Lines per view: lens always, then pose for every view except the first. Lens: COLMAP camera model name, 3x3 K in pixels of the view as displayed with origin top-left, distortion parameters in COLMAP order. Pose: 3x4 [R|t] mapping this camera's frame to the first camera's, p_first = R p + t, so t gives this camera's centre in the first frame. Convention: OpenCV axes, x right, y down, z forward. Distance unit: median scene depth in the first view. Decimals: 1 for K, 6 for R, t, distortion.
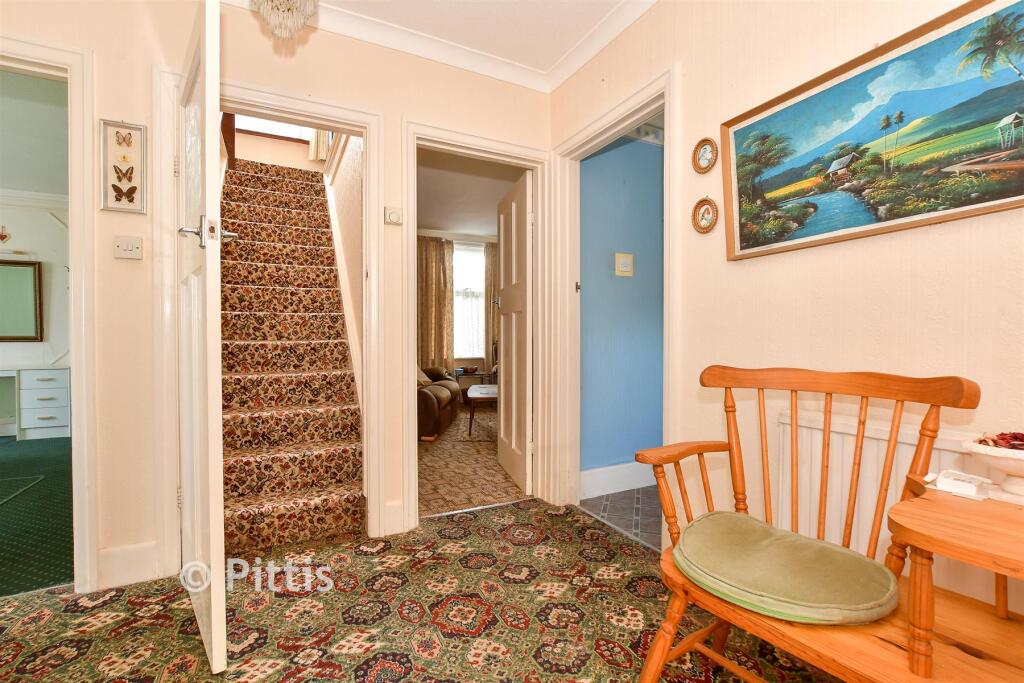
lens RADIAL K [[444.8, 0, 512.1], [0, 444.8, 343.9], [0, 0, 1]] dist [-0.022140, -0.000103]
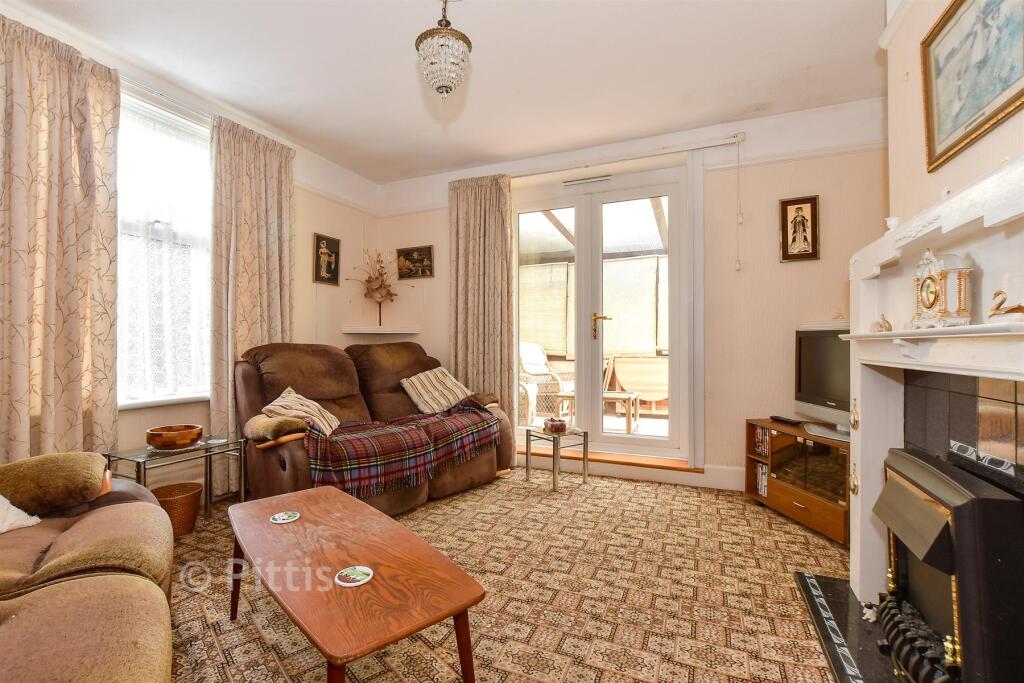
lens RADIAL K [[444.8, 0, 506.2], [0, 444.8, 343.6], [0, 0, 1]] dist [-0.022140, -0.000103]
pose [[0.798134, 0.002122, 0.602476, -0.094994], [0.007354, 0.999885, -0.013264, -0.011153], [-0.602435, 0.015017, 0.798027, 0.542956]]
